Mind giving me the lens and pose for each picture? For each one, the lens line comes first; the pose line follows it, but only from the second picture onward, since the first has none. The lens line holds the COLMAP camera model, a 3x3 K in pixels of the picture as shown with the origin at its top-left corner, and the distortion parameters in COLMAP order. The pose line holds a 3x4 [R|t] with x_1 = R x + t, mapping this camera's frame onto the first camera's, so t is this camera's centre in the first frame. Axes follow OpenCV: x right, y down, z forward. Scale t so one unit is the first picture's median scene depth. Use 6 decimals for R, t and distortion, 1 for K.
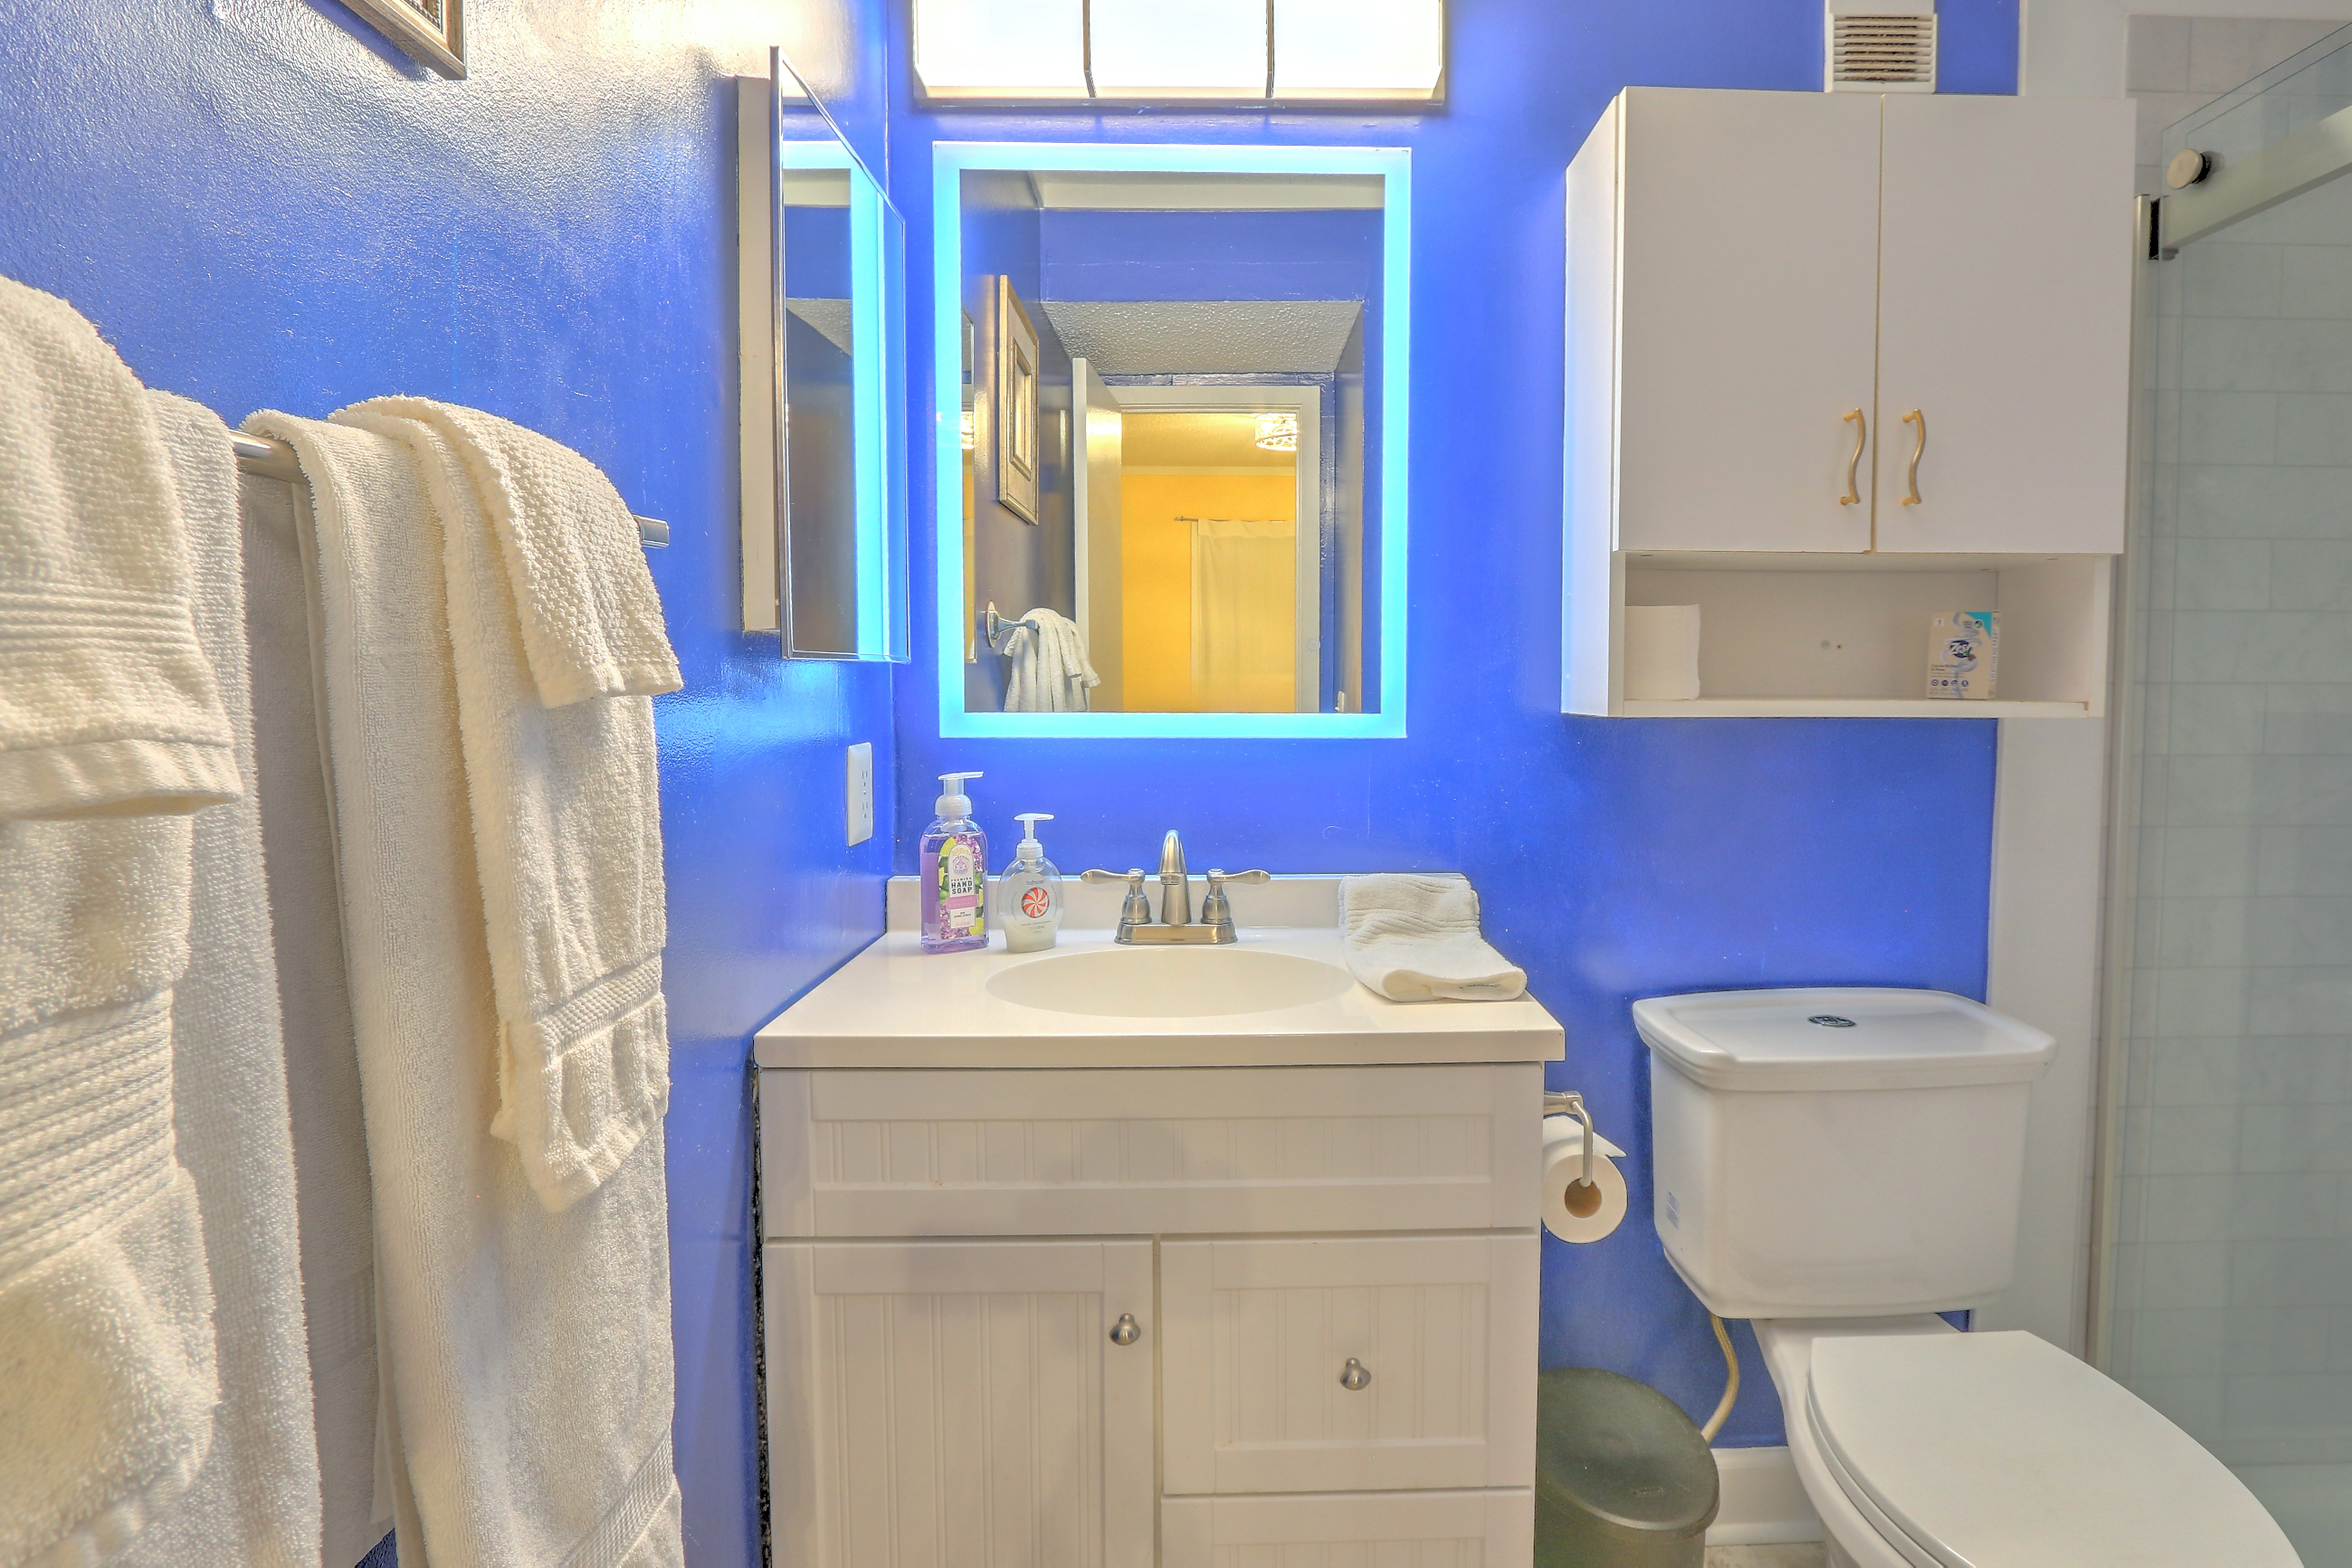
lens RADIAL K [[1158.7, 0, 1181.2], [0, 1158.7, 780.2], [0, 0, 1]] dist [-0.004905, -0.001290]
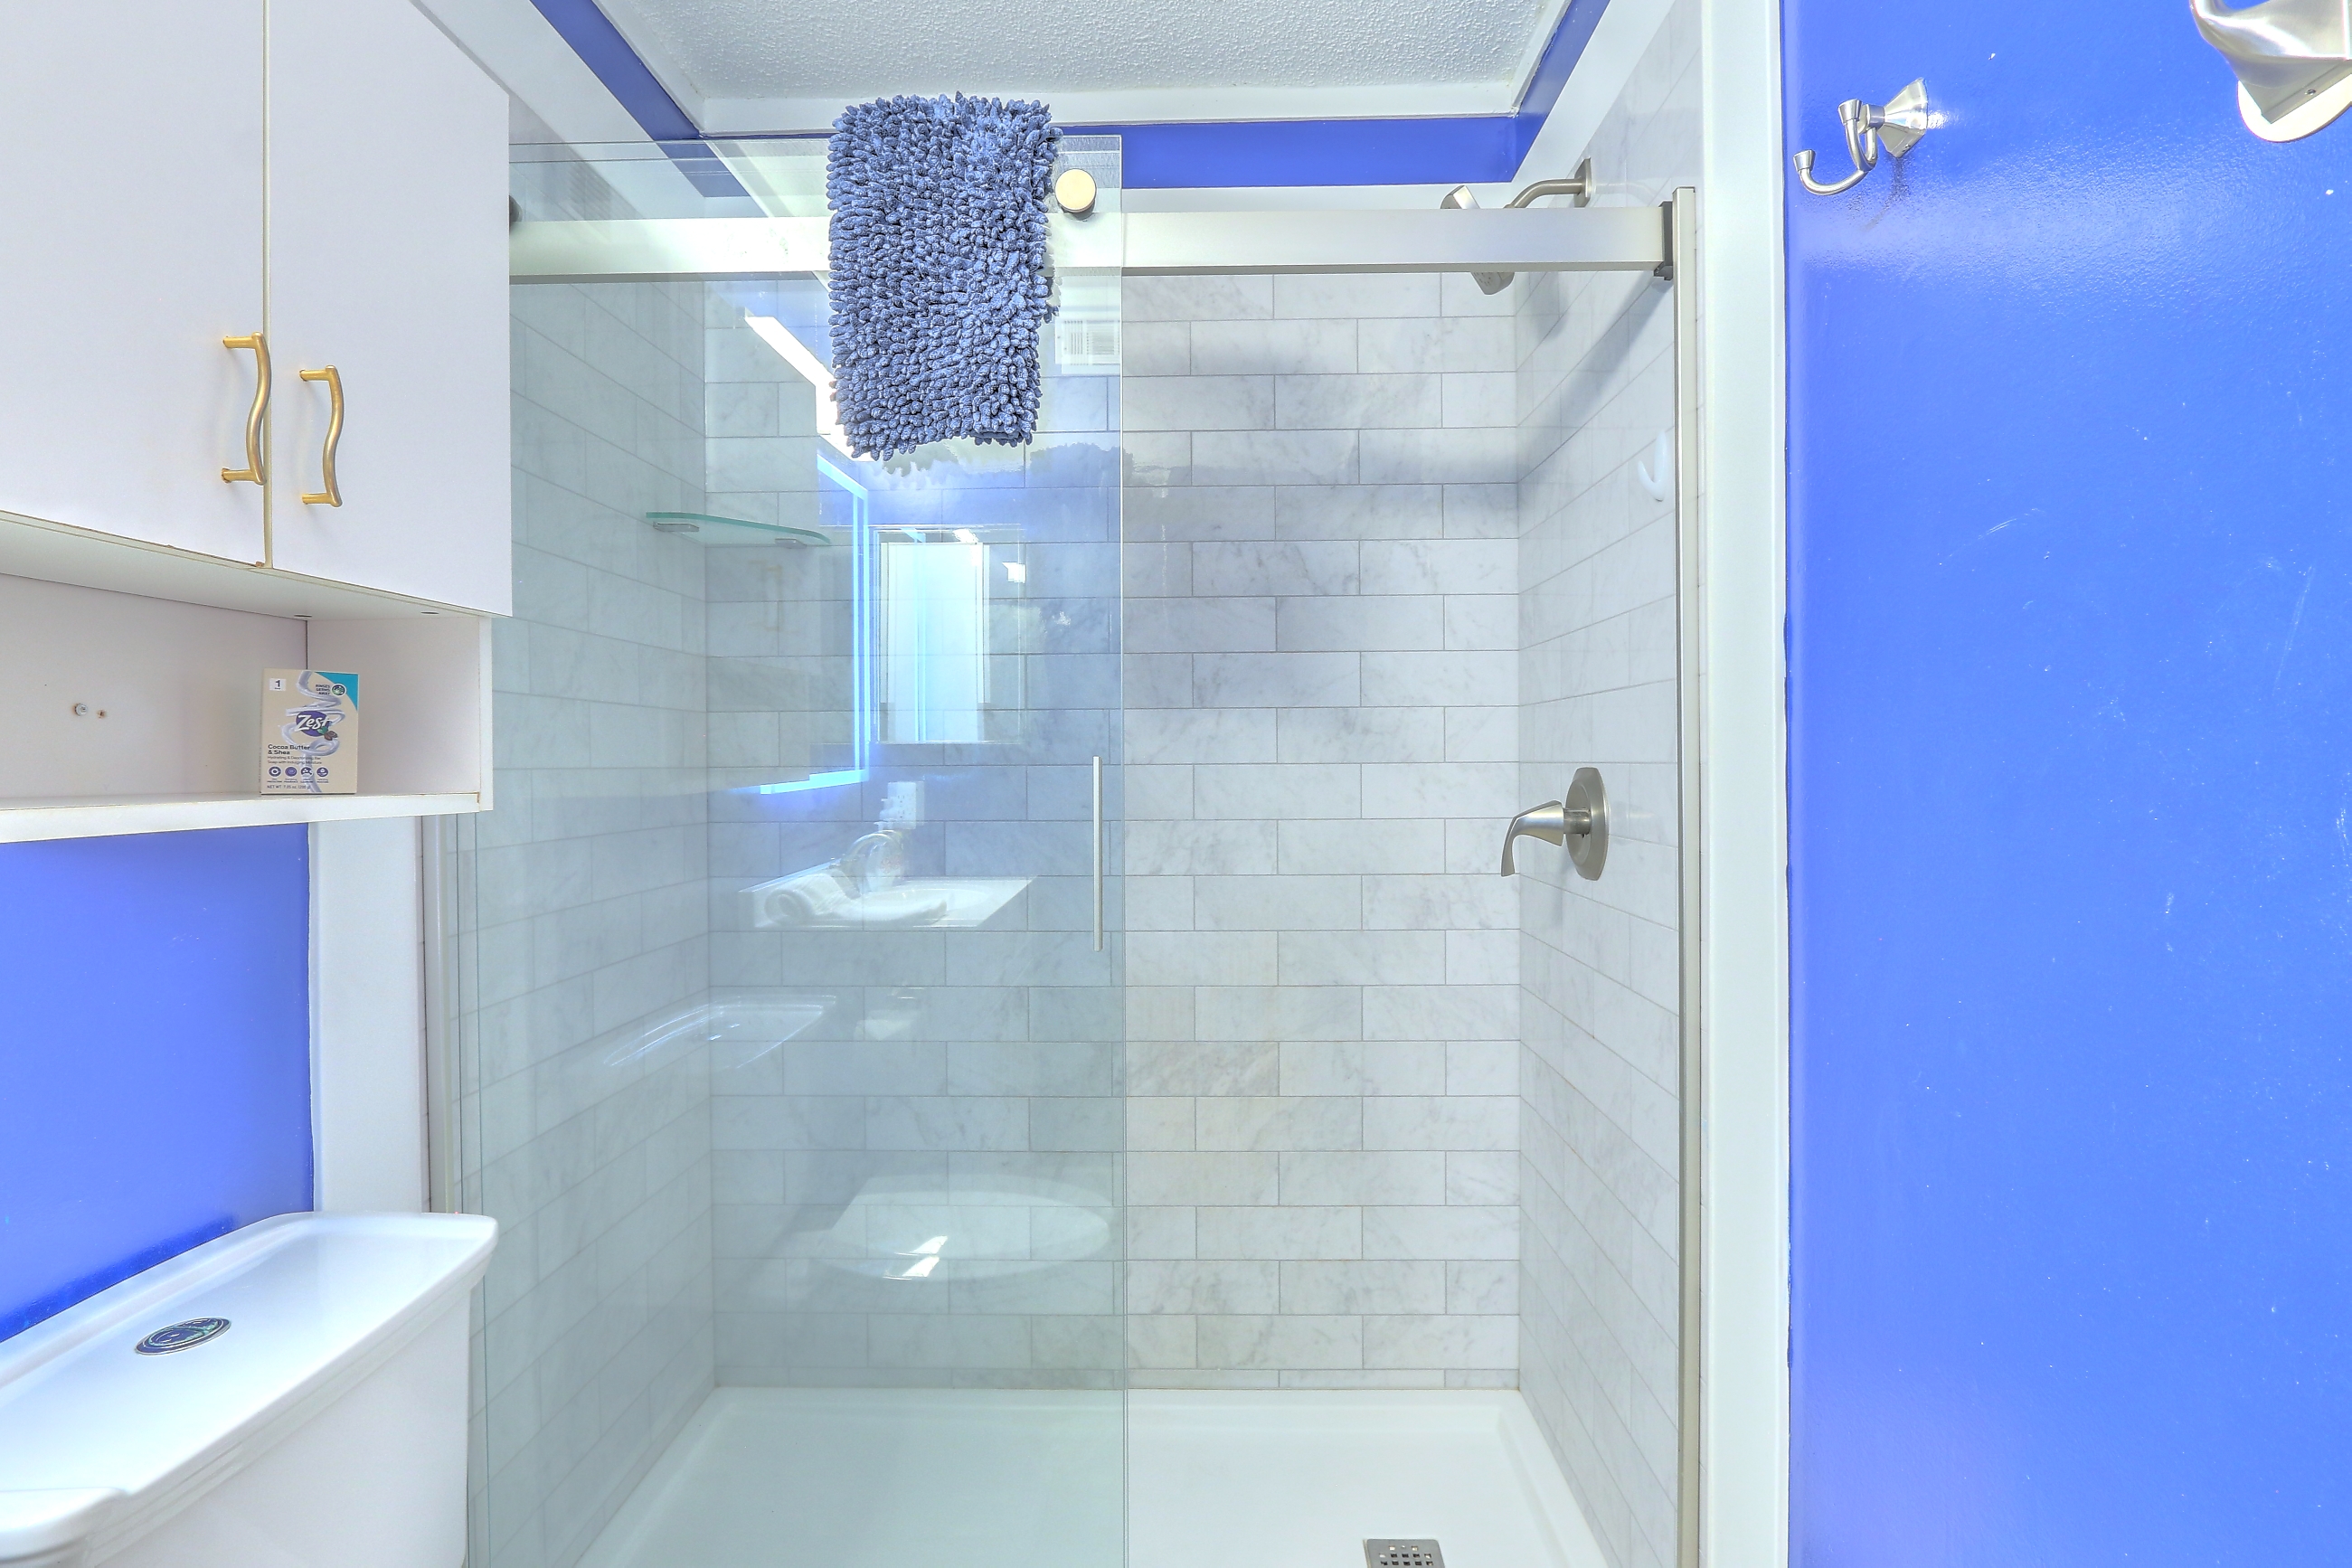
lens RADIAL K [[1158.9, 0, 1178.5], [0, 1158.9, 766.8], [0, 0, 1]] dist [-0.004905, -0.001290]
pose [[-0.003442, -0.004382, 0.999984, -0.035963], [0.097791, 0.995196, 0.004697, -0.038477], [-0.995201, 0.097806, -0.002997, 0.476202]]
